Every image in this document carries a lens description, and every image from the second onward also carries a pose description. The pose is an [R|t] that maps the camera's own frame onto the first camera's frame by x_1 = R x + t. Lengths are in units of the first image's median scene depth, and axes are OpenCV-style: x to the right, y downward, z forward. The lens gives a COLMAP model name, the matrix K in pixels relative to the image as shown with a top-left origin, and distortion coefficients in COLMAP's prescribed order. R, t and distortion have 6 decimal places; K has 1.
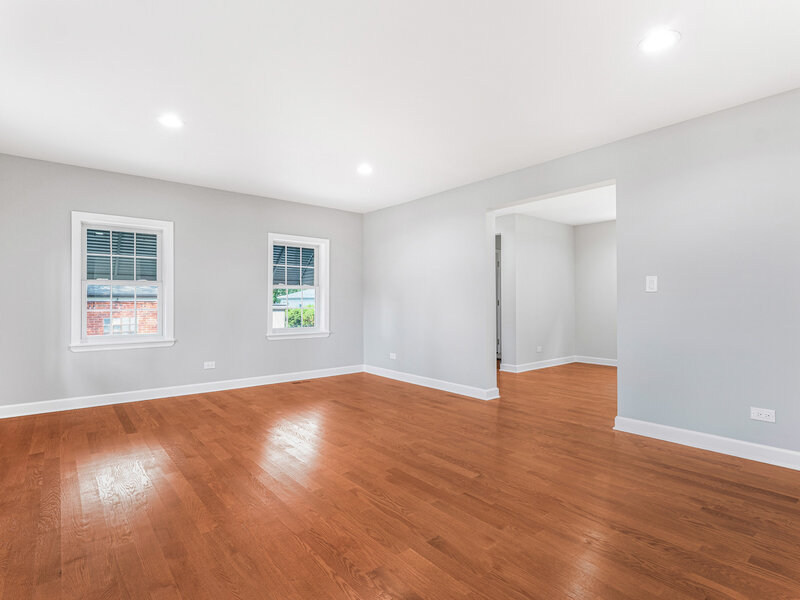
lens RADIAL K [[406.0, 0, 397.7], [0, 406.0, 295.5], [0, 0, 1]] dist [0.000961, 0.000069]
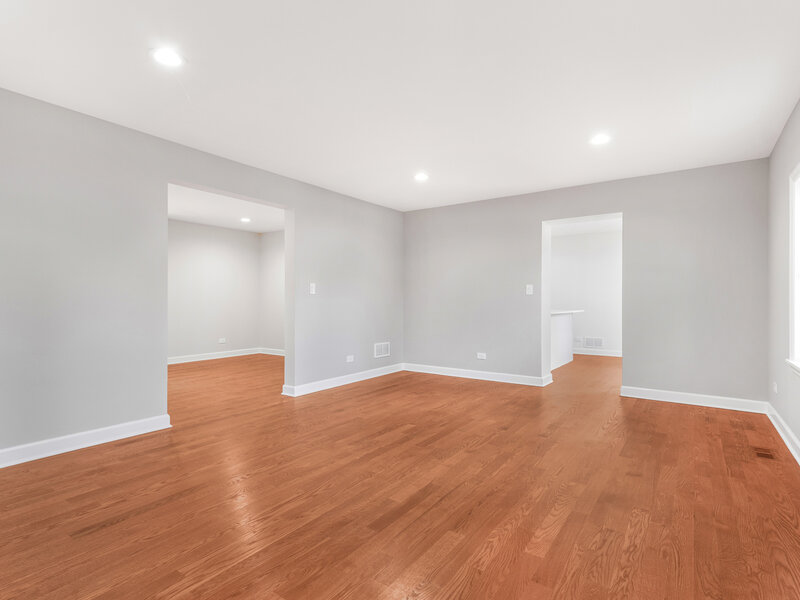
lens RADIAL K [[406.0, 0, 397.7], [0, 406.0, 295.5], [0, 0, 1]] dist [0.000961, 0.000069]
pose [[-0.241311, 0.013868, 0.970349, -0.994524], [-0.016381, 0.999697, -0.018361, 0.021254], [-0.970310, -0.020326, -0.241011, 1.190026]]
